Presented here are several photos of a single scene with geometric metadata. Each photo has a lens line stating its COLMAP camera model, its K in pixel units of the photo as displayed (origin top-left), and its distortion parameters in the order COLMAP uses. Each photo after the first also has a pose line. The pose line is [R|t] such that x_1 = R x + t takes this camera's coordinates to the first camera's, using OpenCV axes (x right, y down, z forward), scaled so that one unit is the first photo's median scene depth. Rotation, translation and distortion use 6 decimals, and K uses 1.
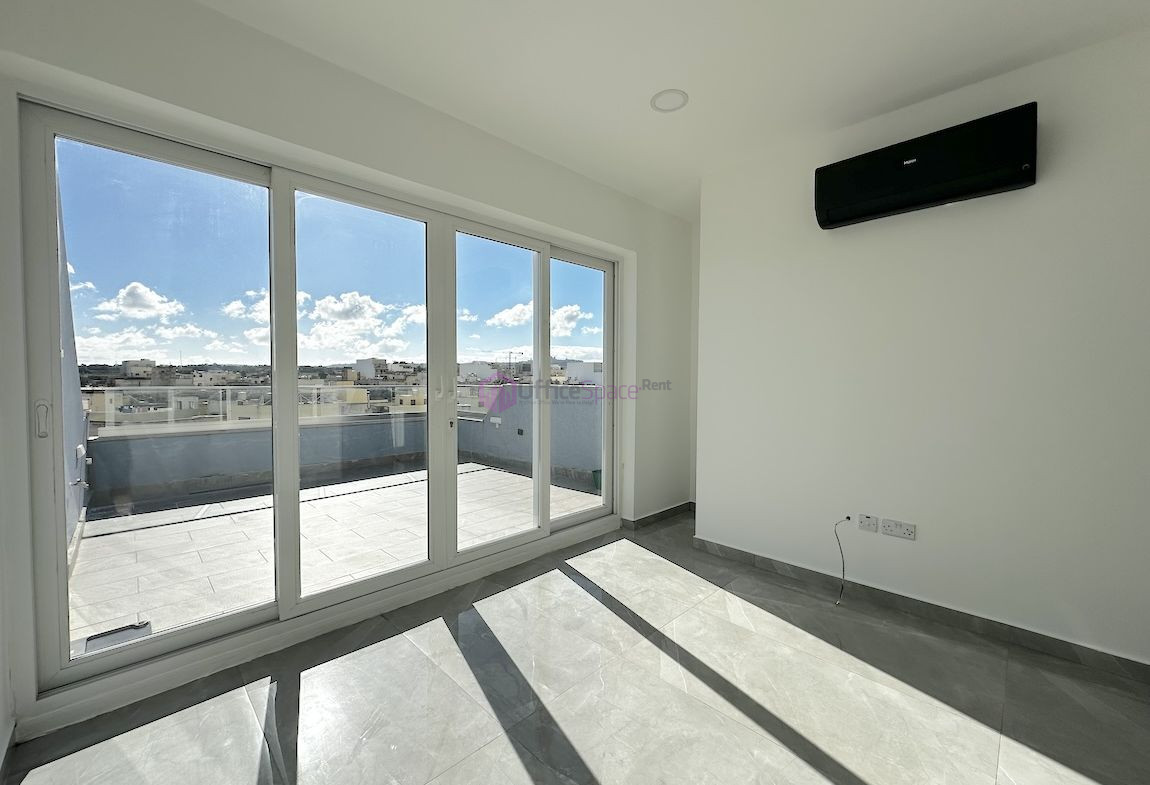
lens RADIAL K [[450.7, 0, 575.0], [0, 450.7, 392.5], [0, 0, 1]] dist [-0.000806, -0.000040]
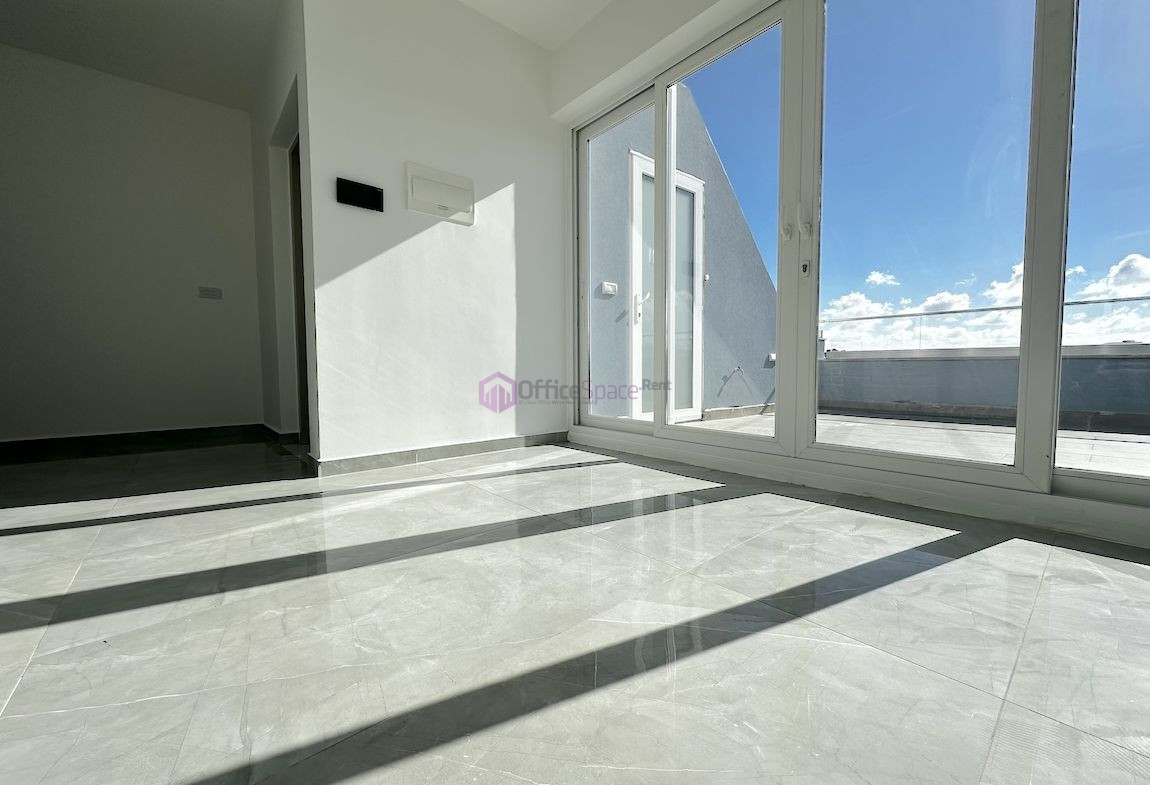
lens RADIAL K [[457.9, 0, 575.0], [0, 457.9, 392.5], [0, 0, 1]] dist [-0.000456, 0.000250]
pose [[-0.077081, 0.052070, -0.995664, 0.652149], [-0.025527, 0.998205, 0.054179, 0.309103], [0.996698, 0.029592, -0.075613, 0.851718]]
